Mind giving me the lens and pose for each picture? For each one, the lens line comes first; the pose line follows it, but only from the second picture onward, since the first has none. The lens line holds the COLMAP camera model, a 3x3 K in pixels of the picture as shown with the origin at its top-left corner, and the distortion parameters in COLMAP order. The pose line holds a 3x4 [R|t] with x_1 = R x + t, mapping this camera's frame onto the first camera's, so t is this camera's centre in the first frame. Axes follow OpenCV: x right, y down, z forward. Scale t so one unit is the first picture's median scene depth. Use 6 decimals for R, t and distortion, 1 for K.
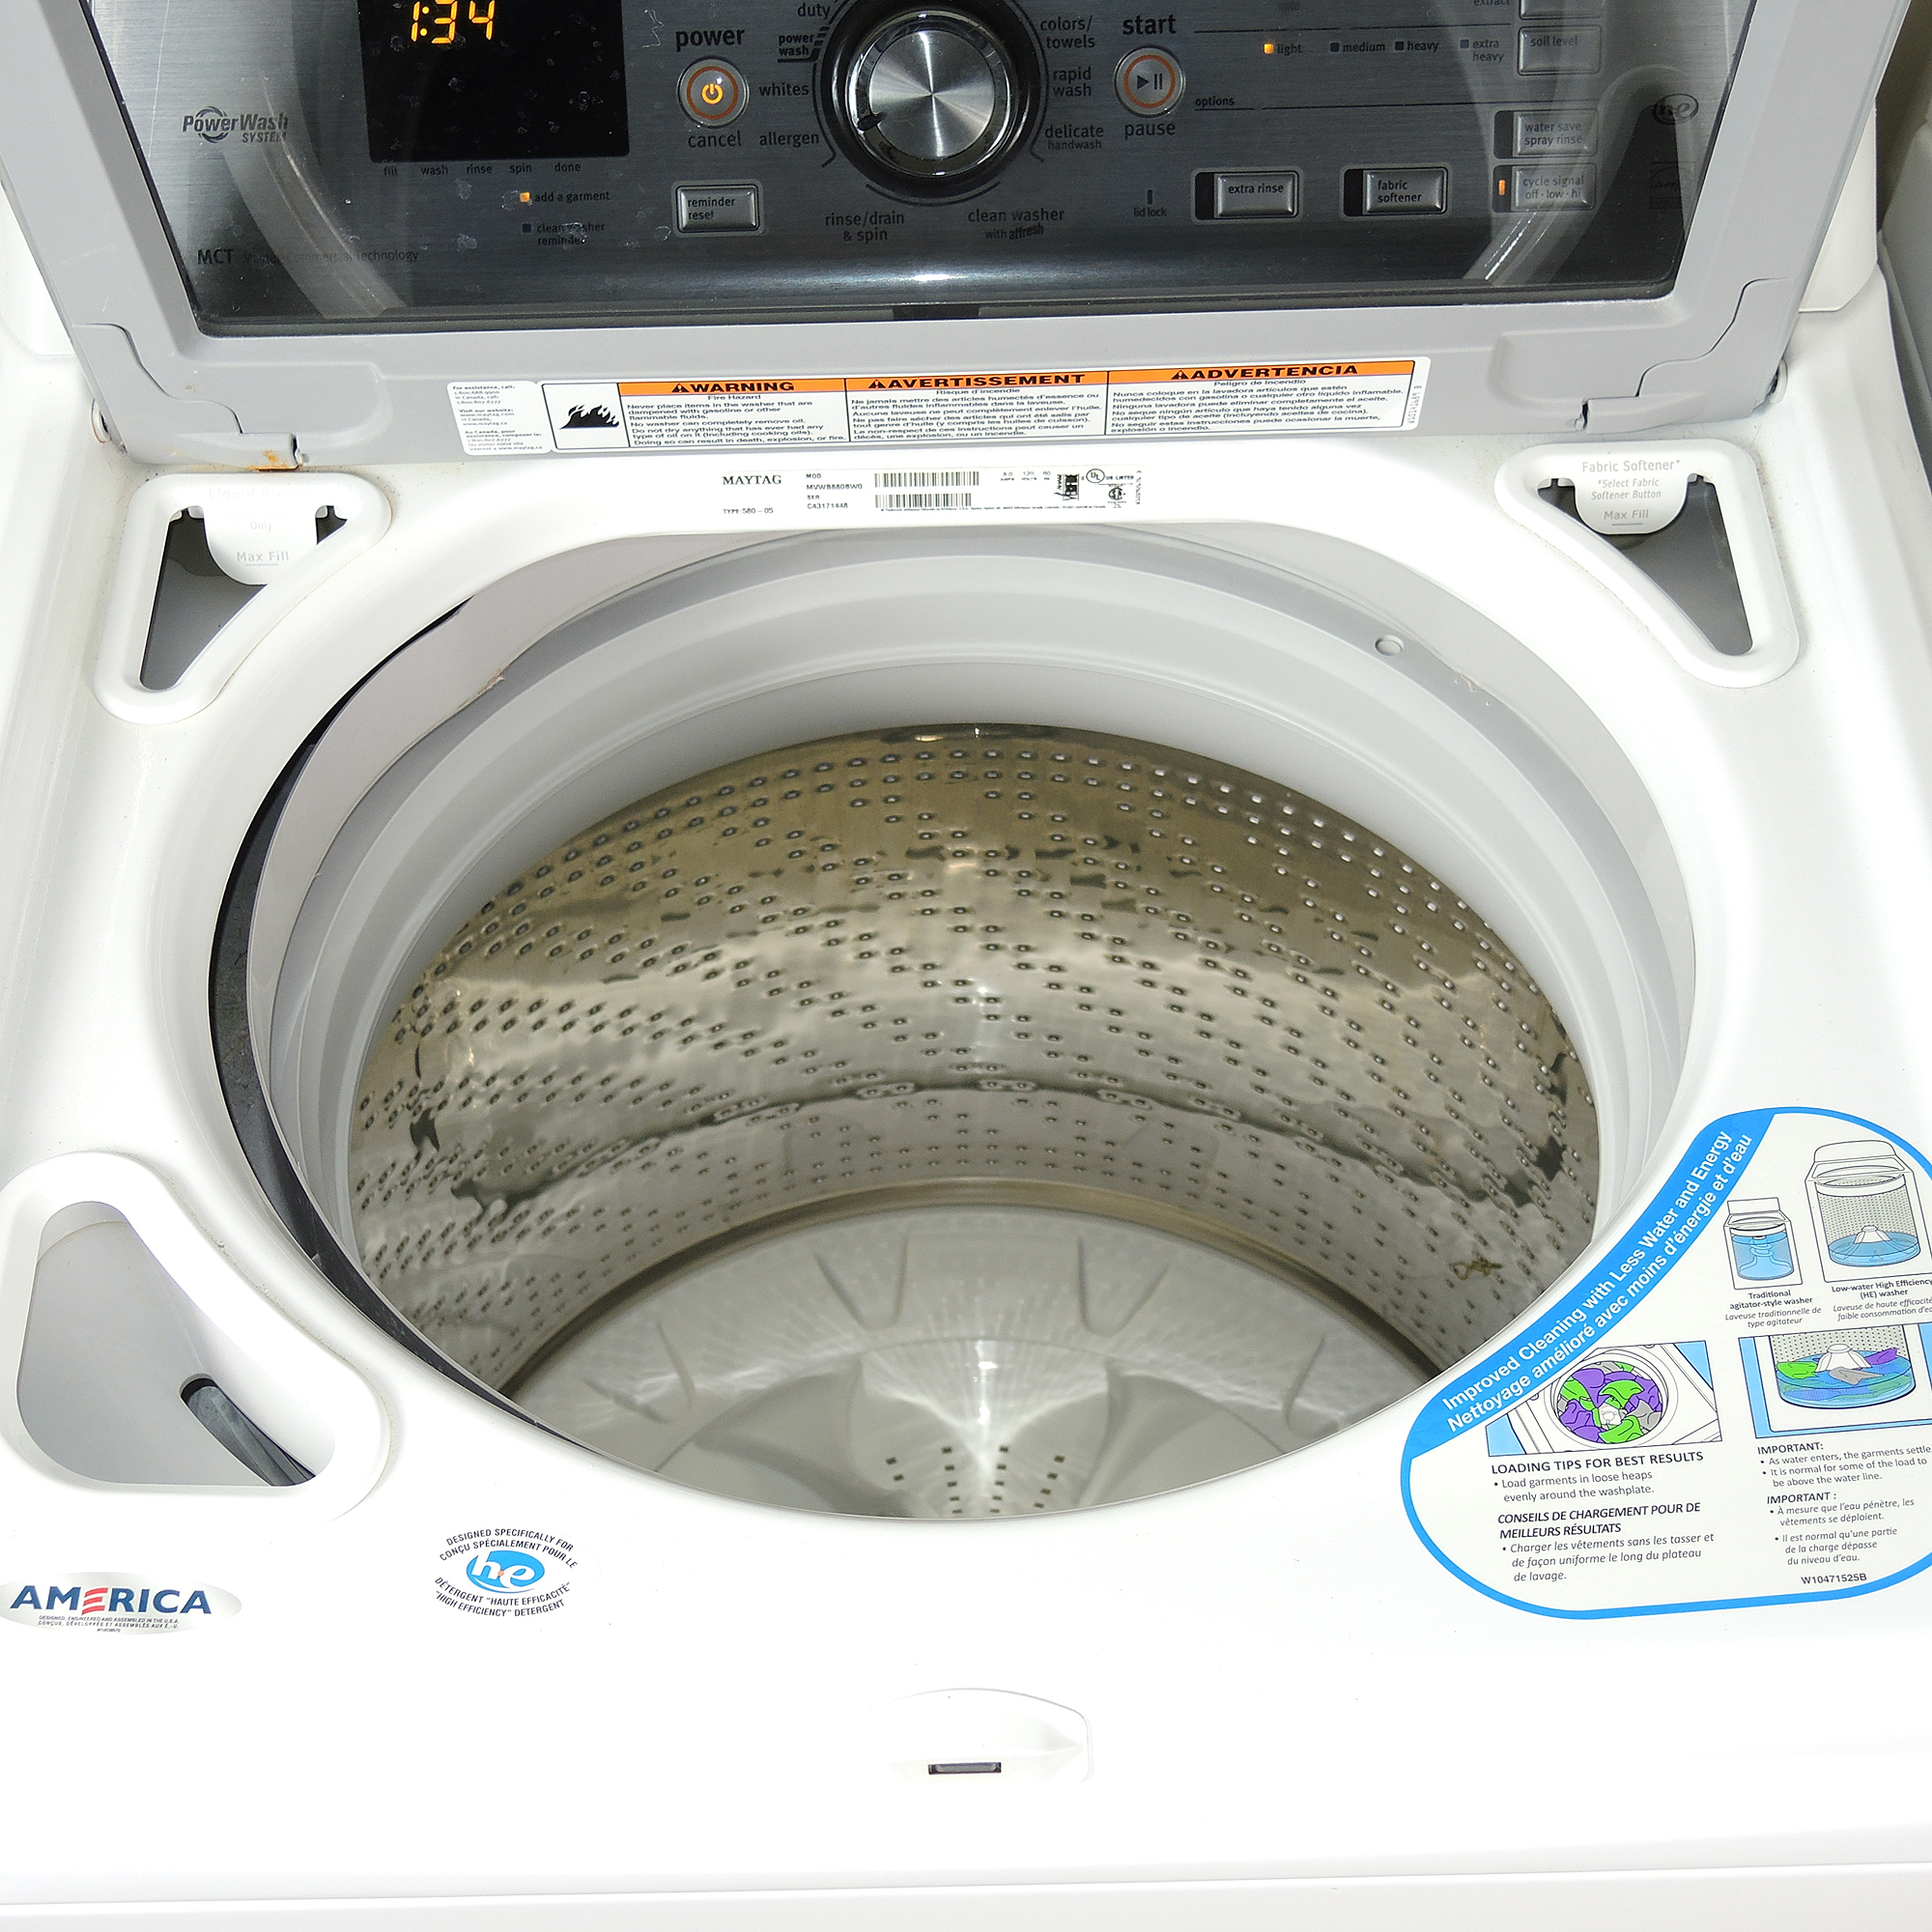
lens RADIAL K [[3041.4, 0, 966.0], [0, 3041.4, 966.0], [0, 0, 1]] dist [-0.023031, 0.010026]
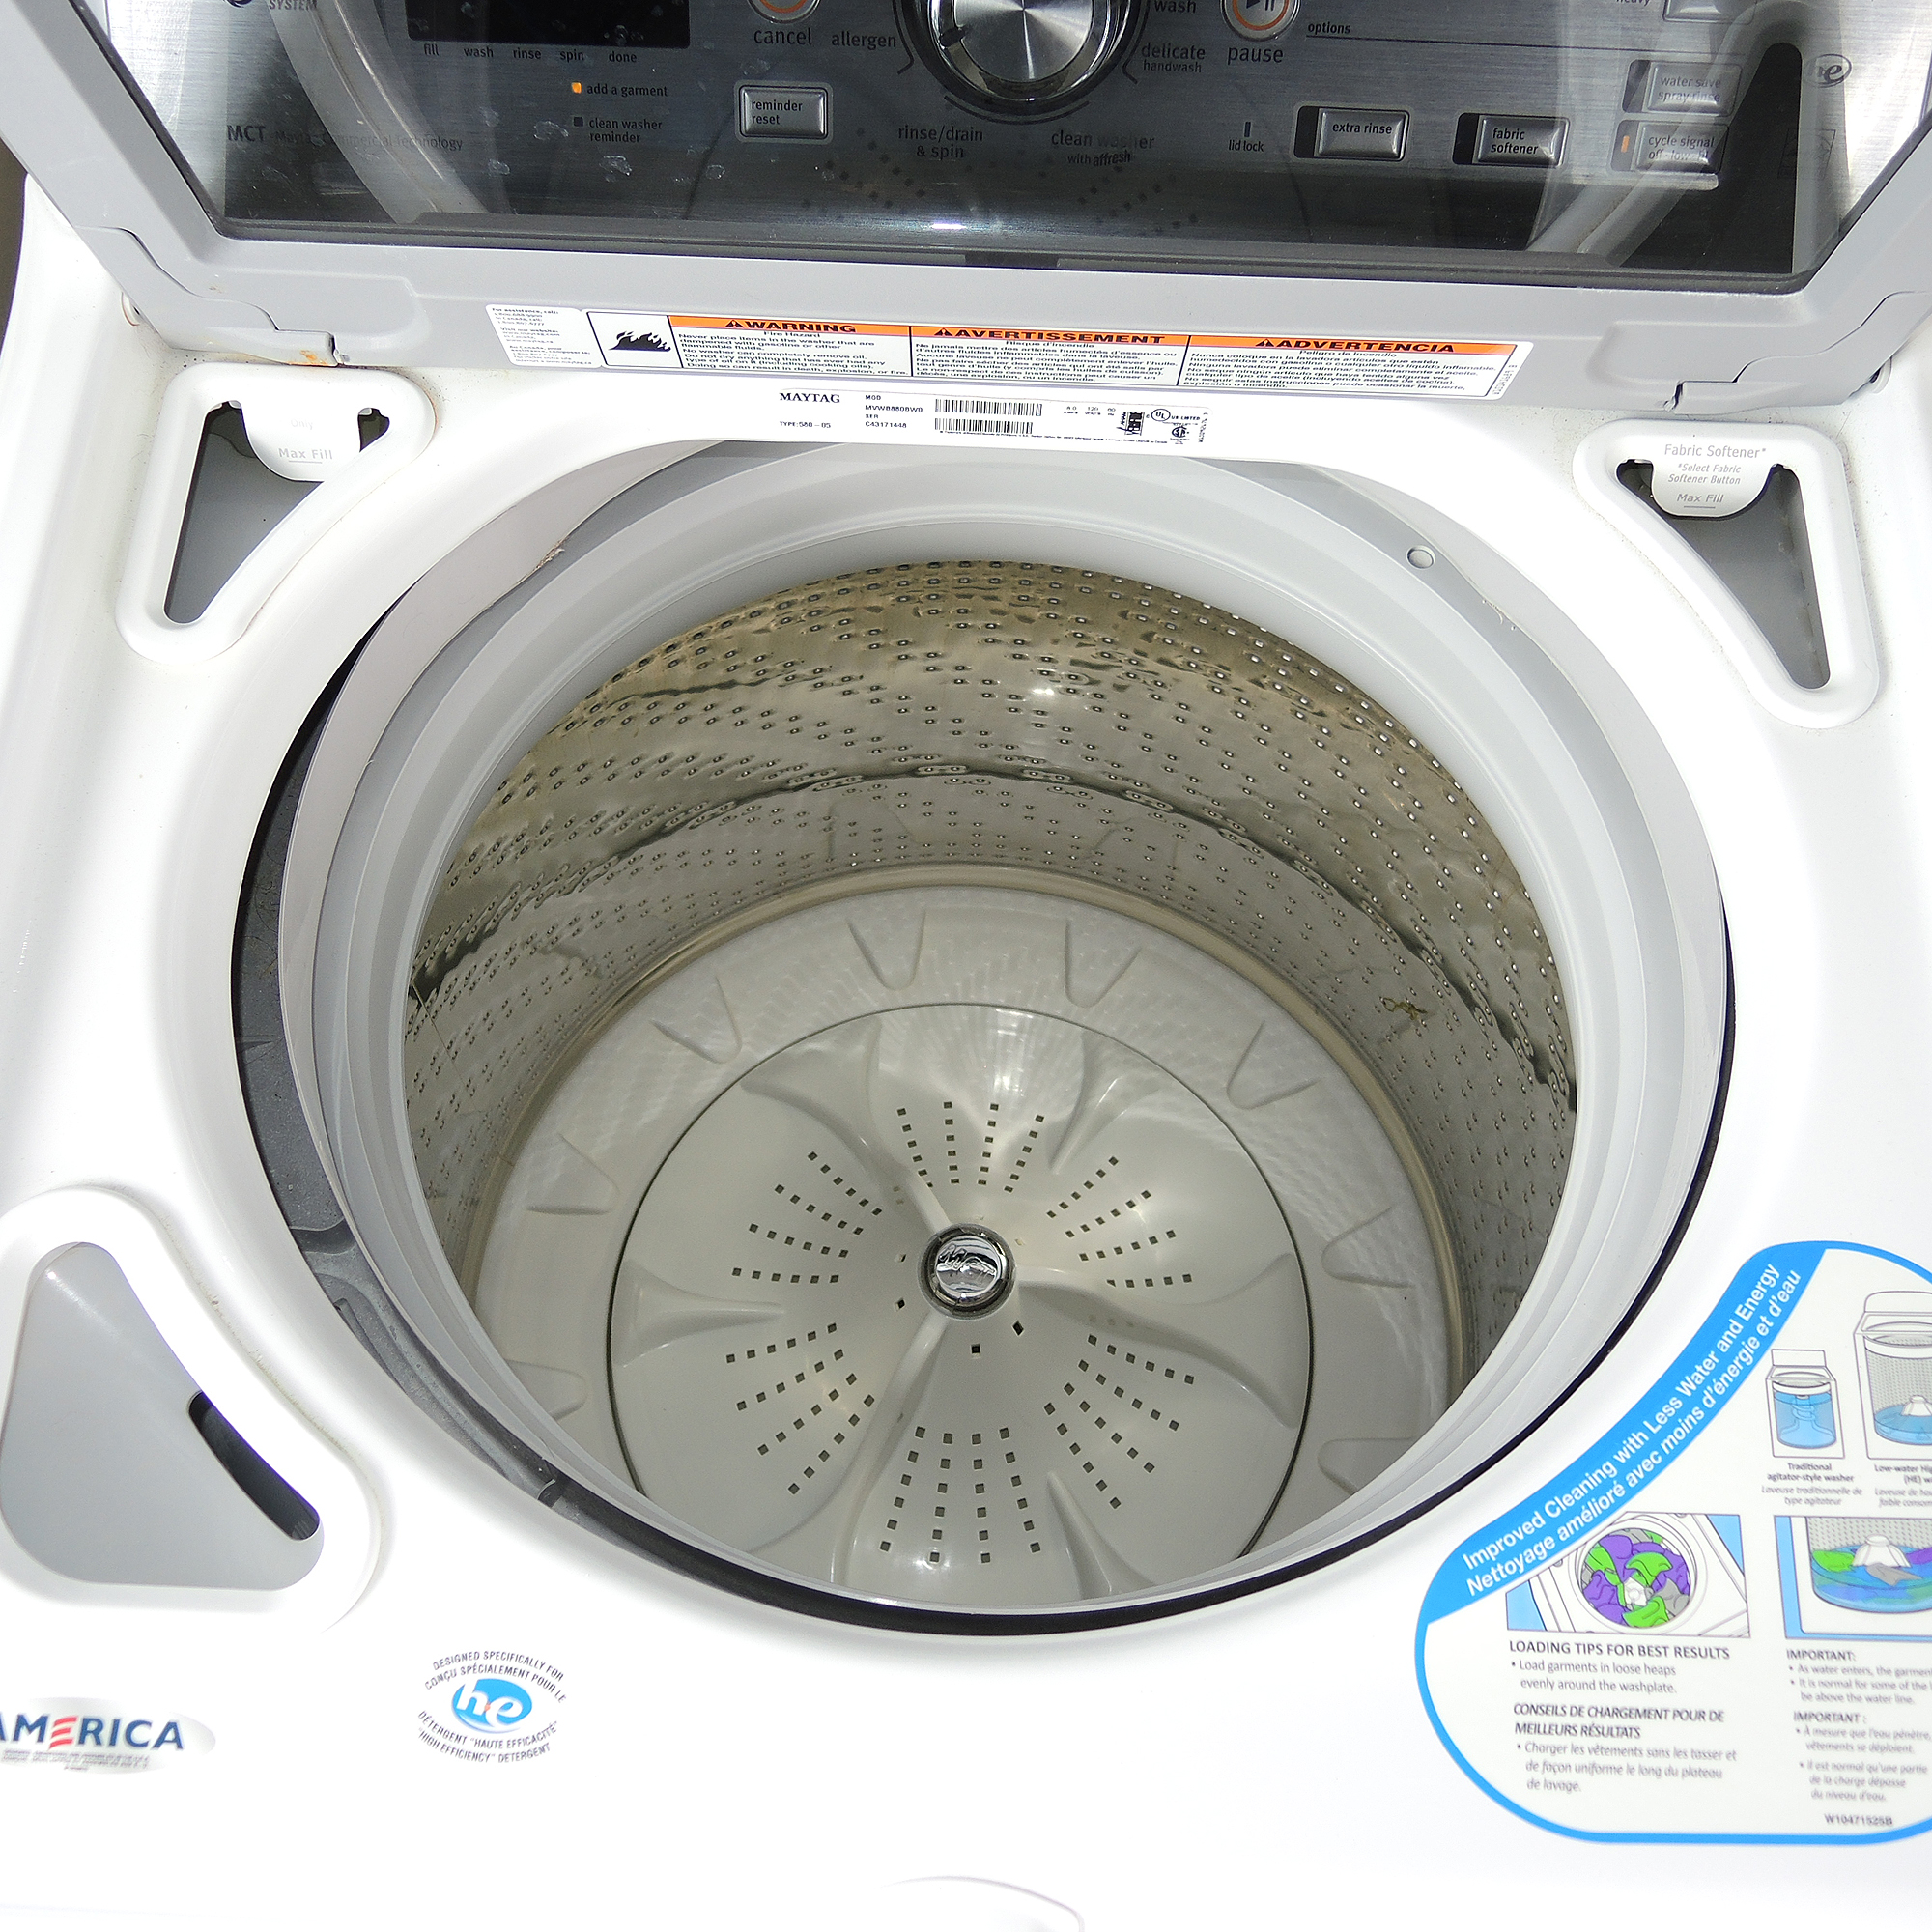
lens RADIAL K [[2100.2, 0, 966.0], [0, 2100.2, 966.0], [0, 0, 1]] dist [0.007530, -0.067139]
pose [[0.998122, 0.060619, 0.008860, -0.016248], [-0.060962, 0.968442, 0.241669, -0.159216], [0.006069, -0.241755, 0.970318, 0.321598]]
